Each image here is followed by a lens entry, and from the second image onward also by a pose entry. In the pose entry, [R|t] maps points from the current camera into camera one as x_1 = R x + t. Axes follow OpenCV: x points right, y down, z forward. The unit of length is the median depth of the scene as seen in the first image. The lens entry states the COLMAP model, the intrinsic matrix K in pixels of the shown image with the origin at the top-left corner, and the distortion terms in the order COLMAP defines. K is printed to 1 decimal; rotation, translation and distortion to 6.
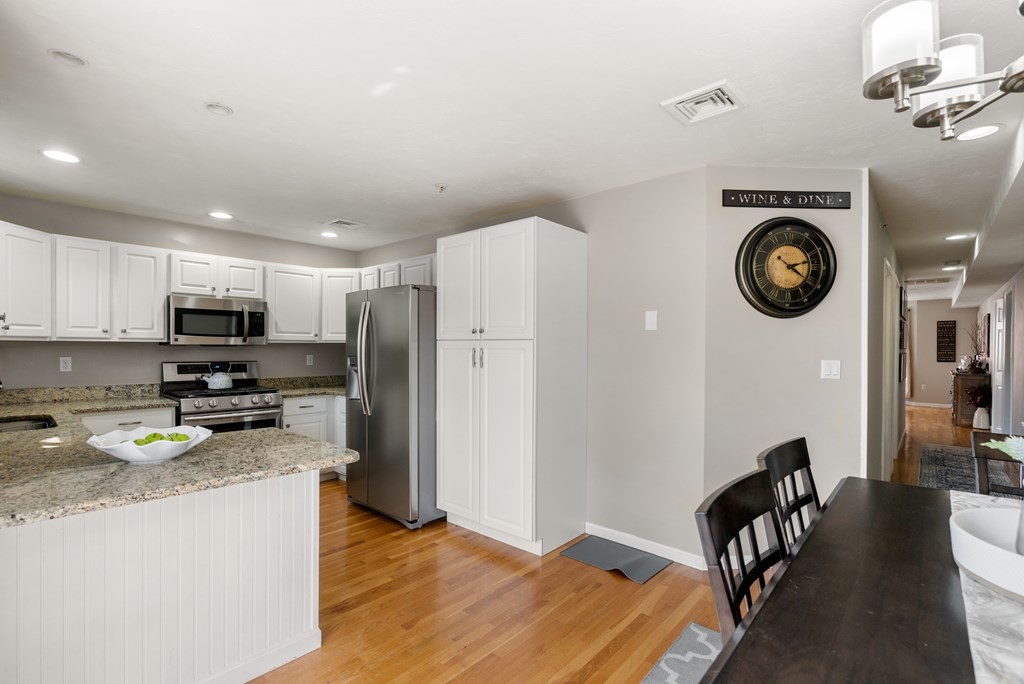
lens RADIAL K [[469.5, 0, 508.0], [0, 469.5, 349.7], [0, 0, 1]] dist [-0.000876, 0.001100]
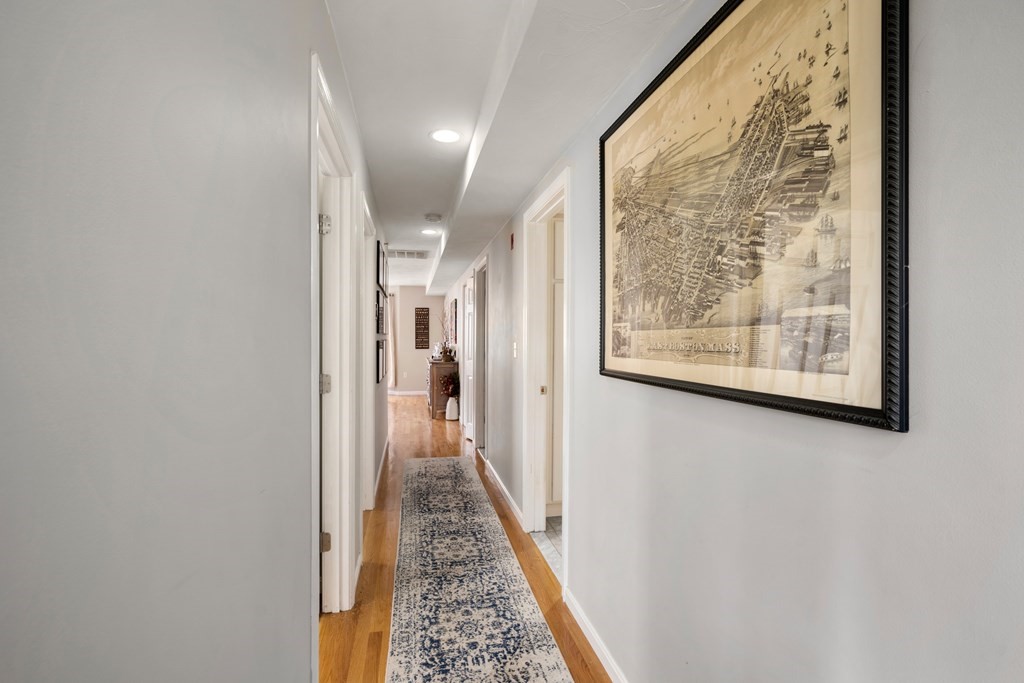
lens RADIAL K [[469.5, 0, 508.0], [0, 469.5, 349.2], [0, 0, 1]] dist [-0.000876, 0.001100]
pose [[0.589157, -0.022450, 0.807707, 0.270063], [0.004686, 0.999692, 0.024368, 0.003519], [-0.808005, -0.010571, 0.589080, 0.304820]]
